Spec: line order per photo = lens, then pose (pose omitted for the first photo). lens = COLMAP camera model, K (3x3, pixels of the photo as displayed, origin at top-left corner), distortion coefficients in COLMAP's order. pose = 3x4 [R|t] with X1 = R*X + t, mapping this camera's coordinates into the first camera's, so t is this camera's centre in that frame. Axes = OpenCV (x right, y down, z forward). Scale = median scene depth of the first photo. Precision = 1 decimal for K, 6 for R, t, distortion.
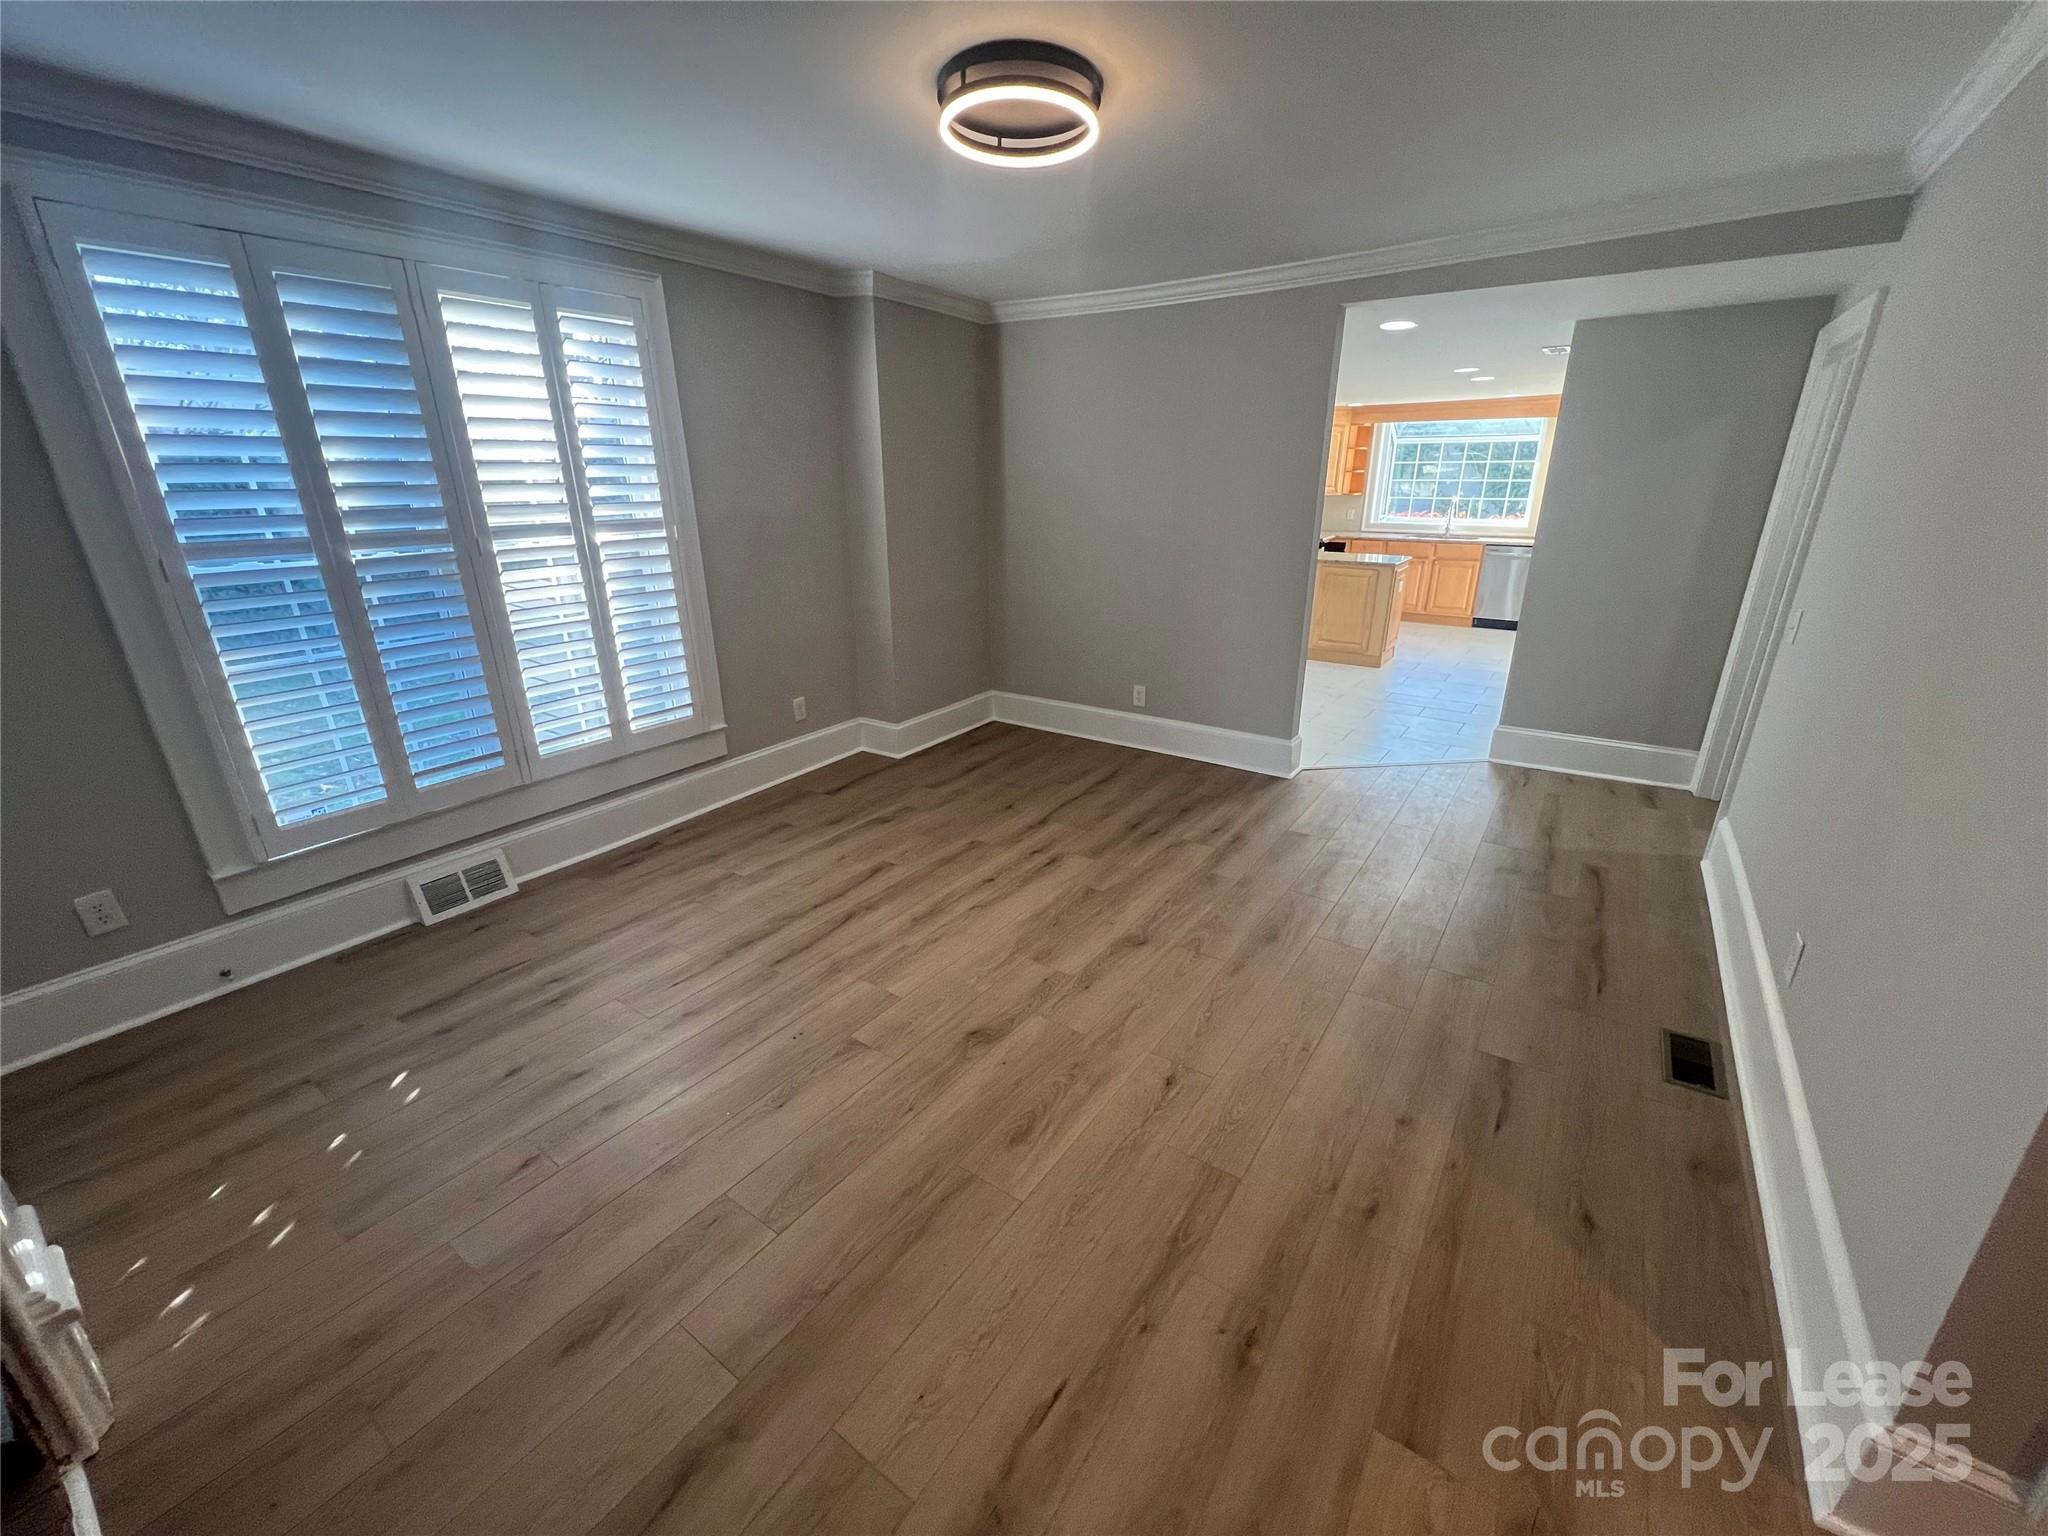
lens RADIAL K [[815.3, 0, 1019.6], [0, 815.3, 767.5], [0, 0, 1]] dist [0.003295, -0.003907]
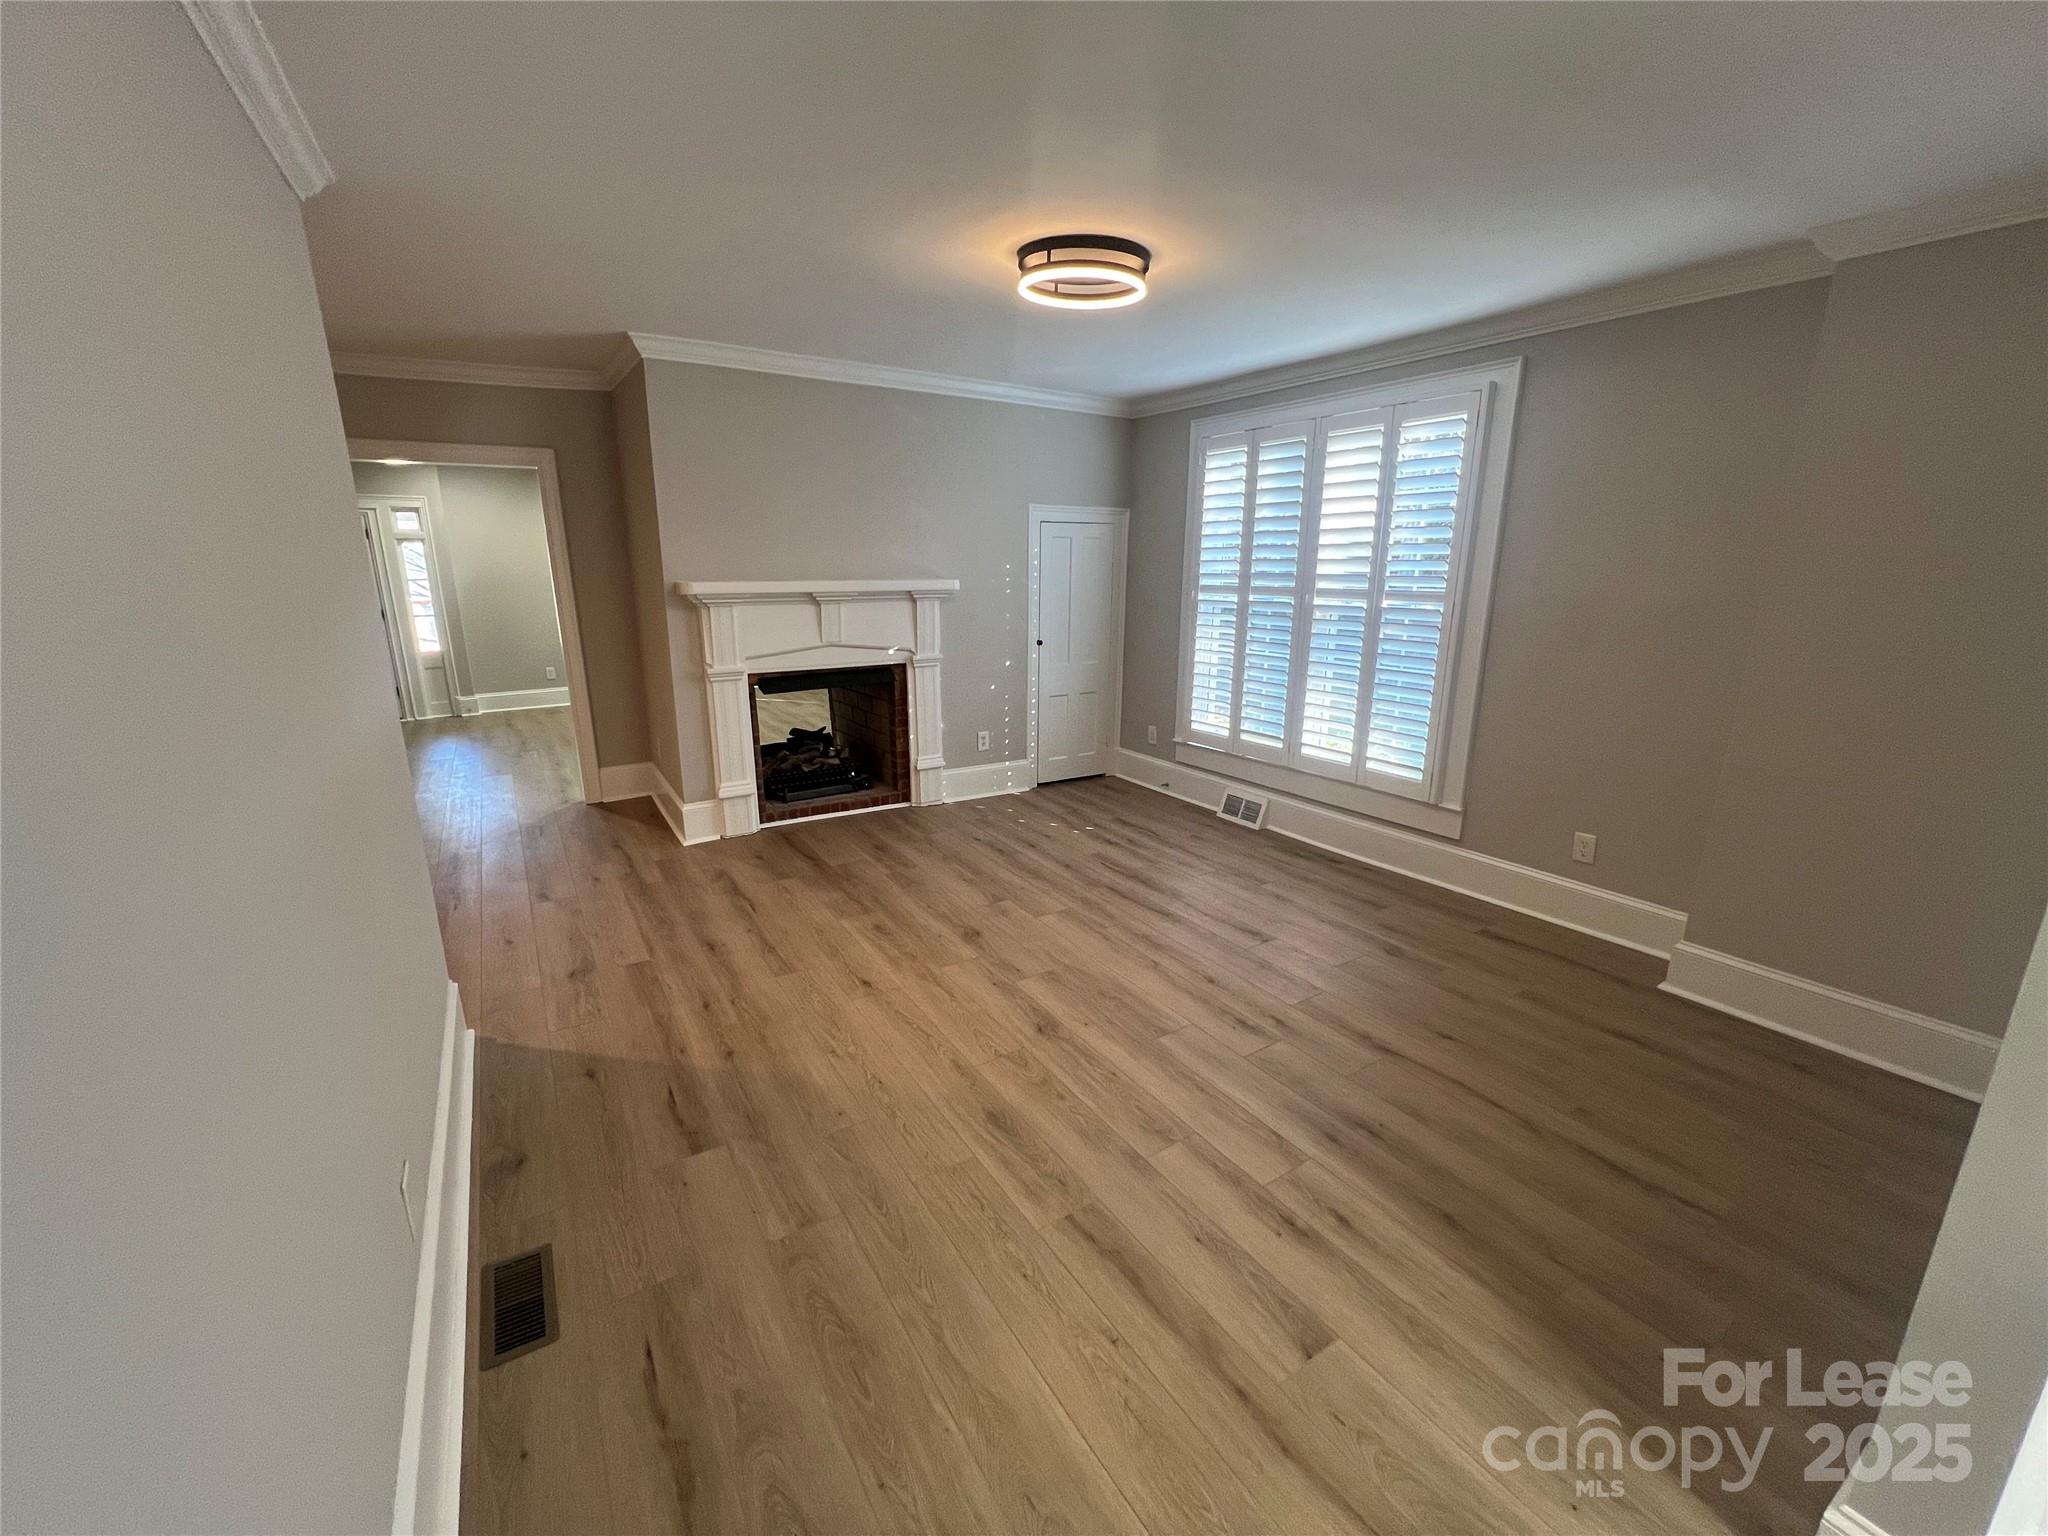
lens RADIAL K [[817.1, 0, 1015.5], [0, 817.1, 767.2], [0, 0, 1]] dist [0.000344, -0.000299]
pose [[-0.384506, 0.241338, -0.891017, 0.895332], [-0.304555, 0.878013, 0.369242, -0.383764], [0.871436, 0.413339, -0.264101, 1.037771]]
